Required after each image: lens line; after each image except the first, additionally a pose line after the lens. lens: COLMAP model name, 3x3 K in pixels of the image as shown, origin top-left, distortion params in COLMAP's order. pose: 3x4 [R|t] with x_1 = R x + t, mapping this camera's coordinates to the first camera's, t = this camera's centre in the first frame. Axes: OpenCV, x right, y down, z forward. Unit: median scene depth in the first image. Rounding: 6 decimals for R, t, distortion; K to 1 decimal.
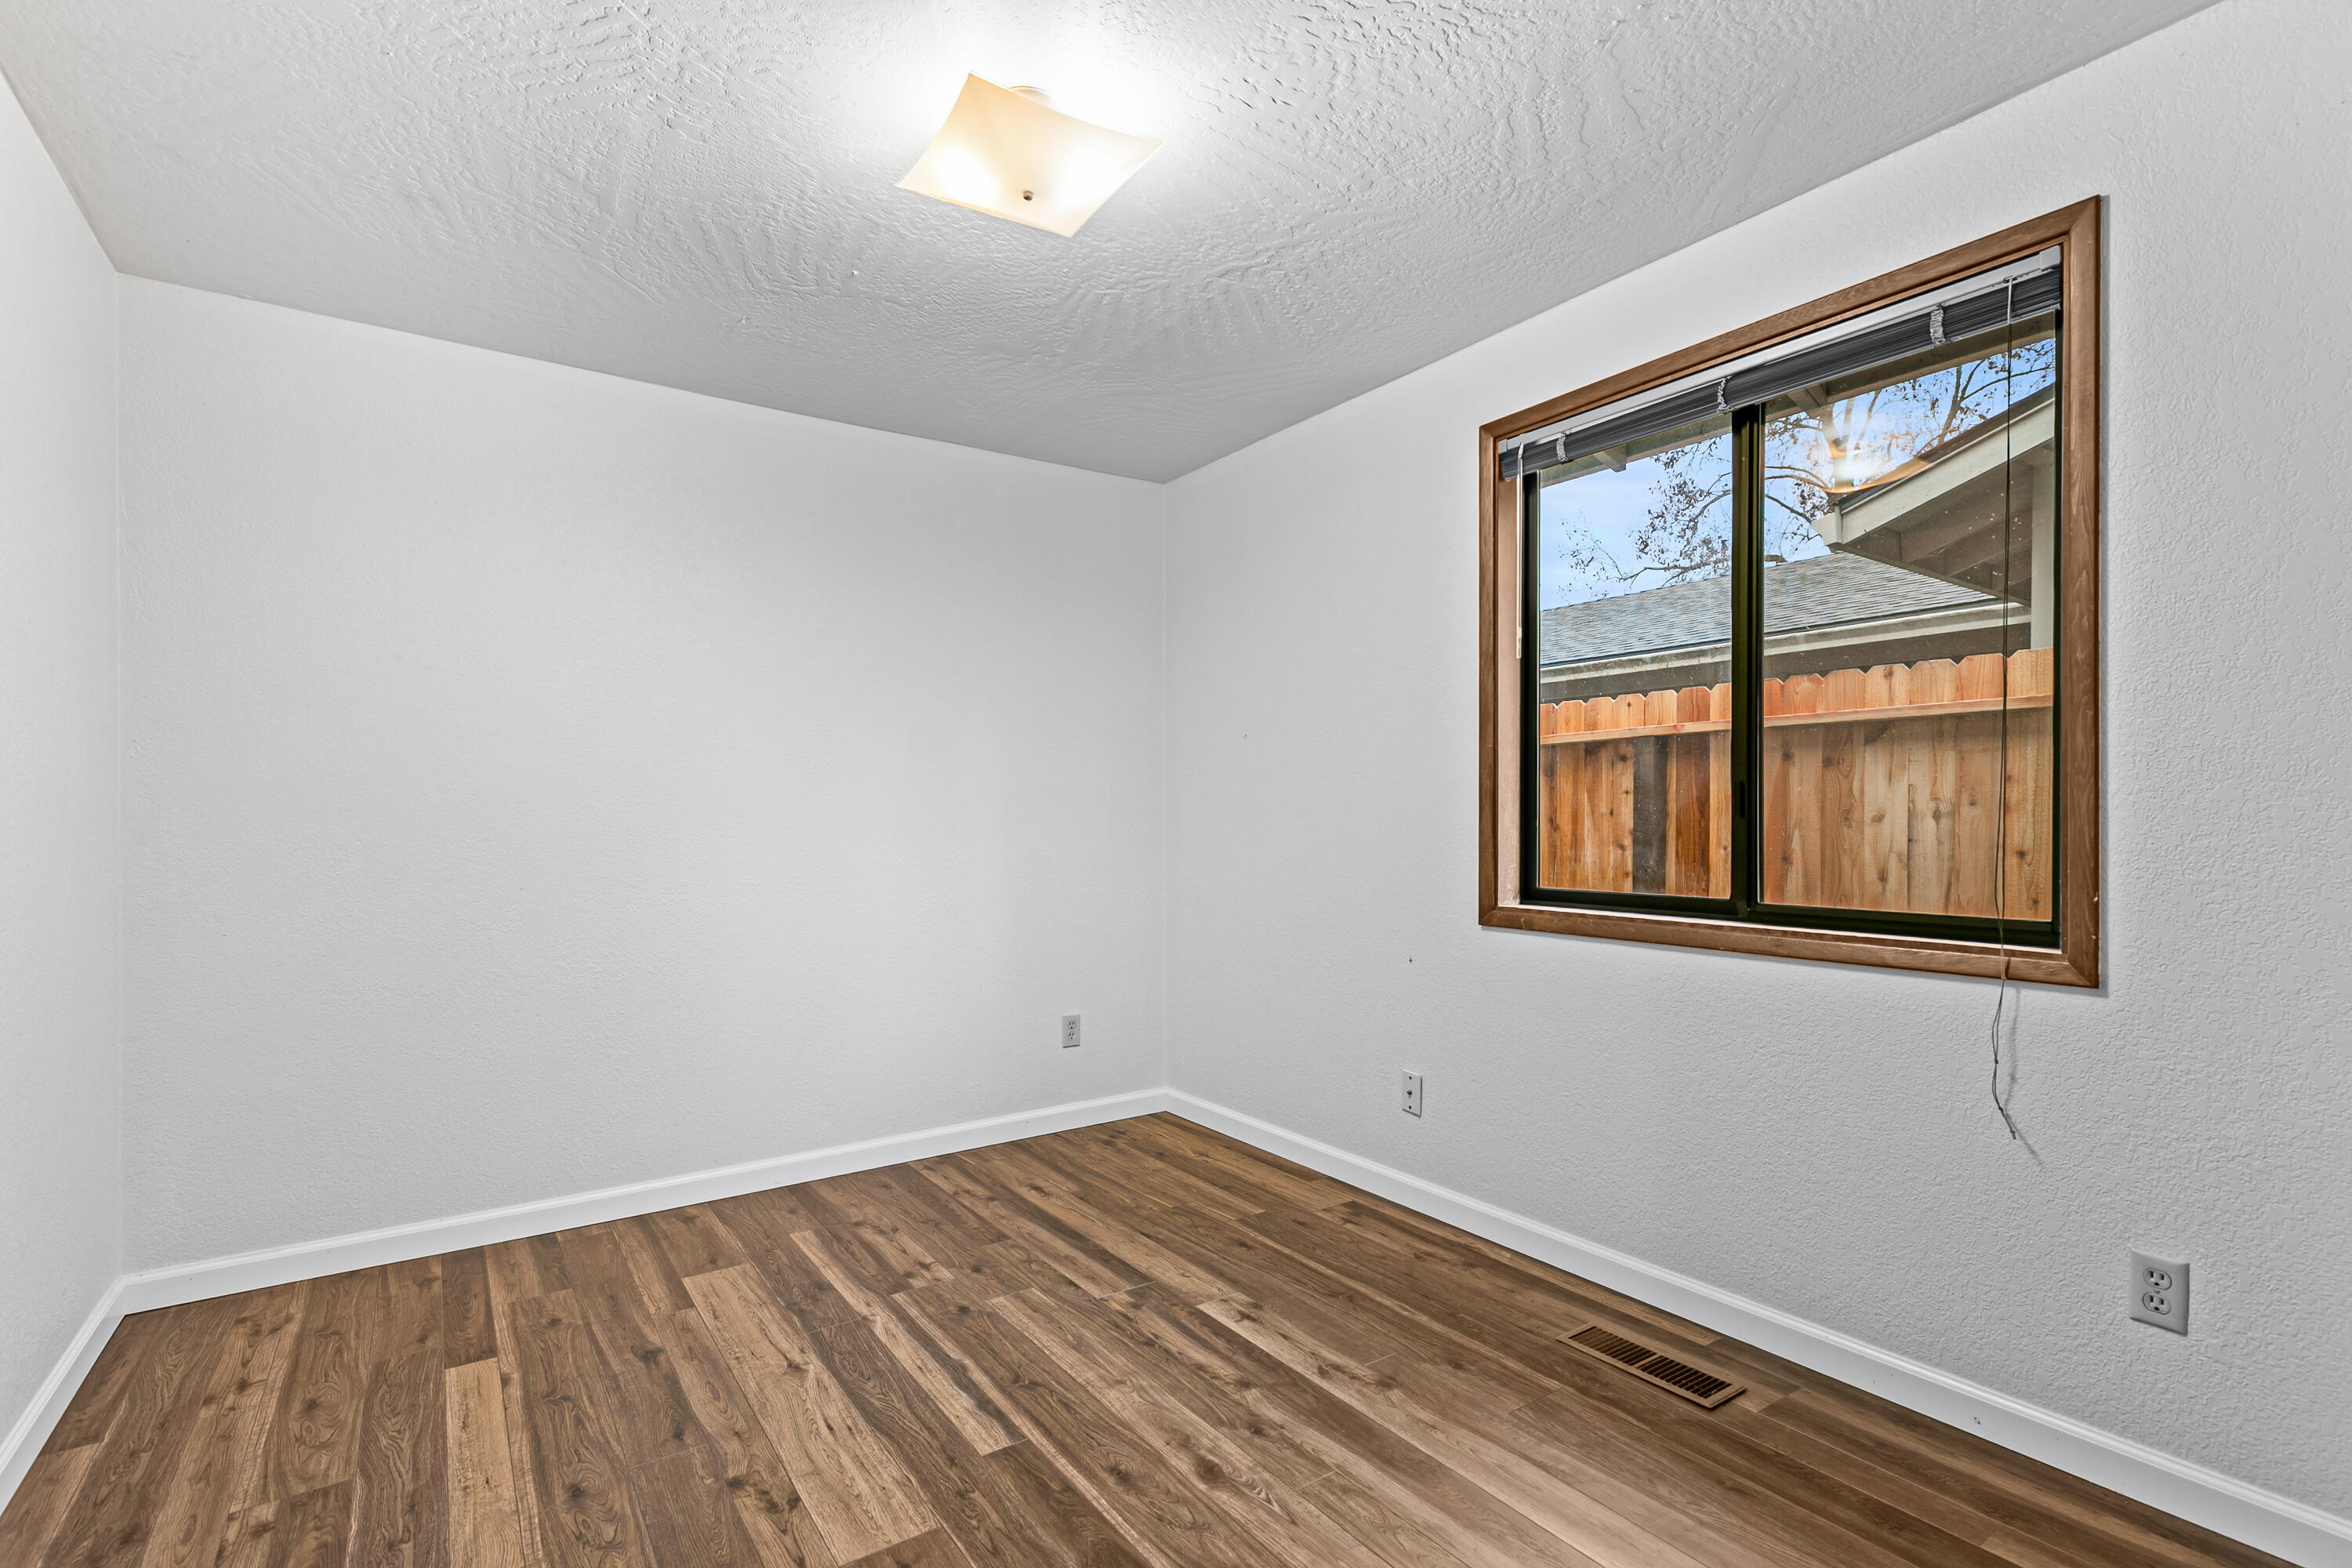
lens RADIAL K [[1084.8, 0, 1193.6], [0, 1084.8, 821.5], [0, 0, 1]] dist [-0.002360, -0.000401]
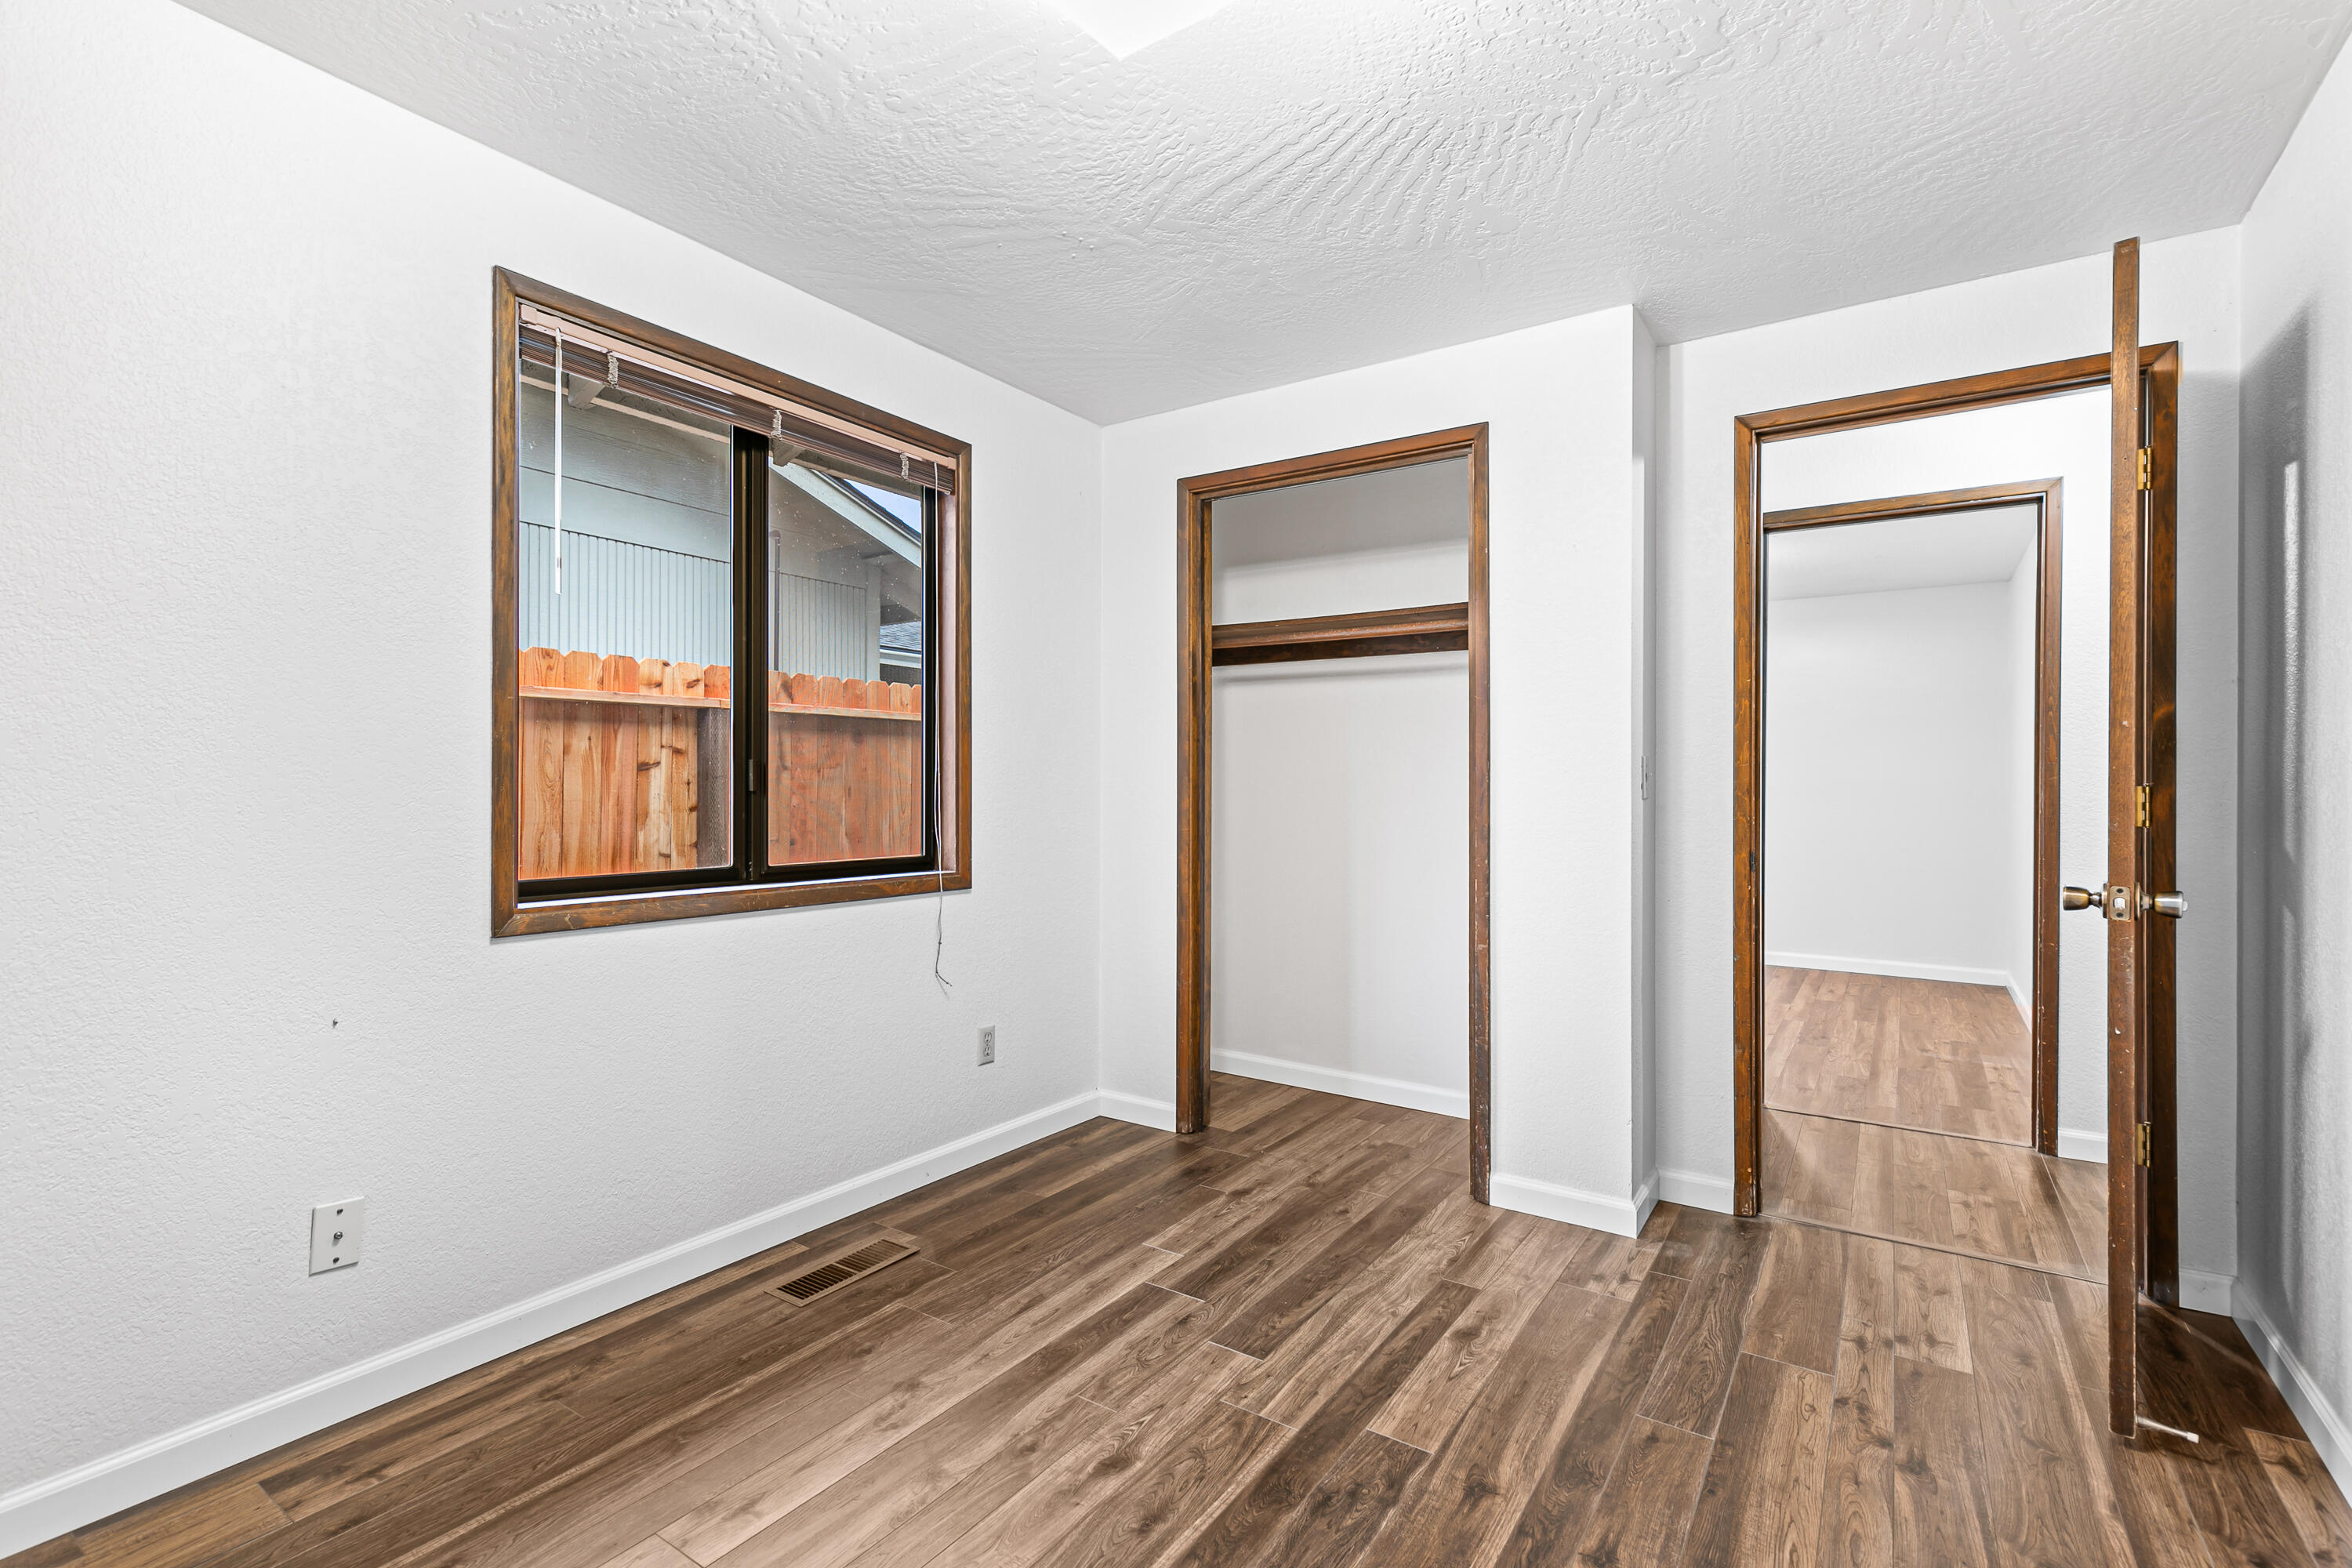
lens RADIAL K [[1052.0, 0, 1163.1], [0, 1052.0, 789.3], [0, 0, 1]] dist [0.006562, -0.000348]
pose [[-0.341399, 0.000885, 0.939918, -0.728188], [0.002894, 0.999996, 0.000110, -0.006351], [-0.939914, 0.002758, -0.341400, 1.044378]]
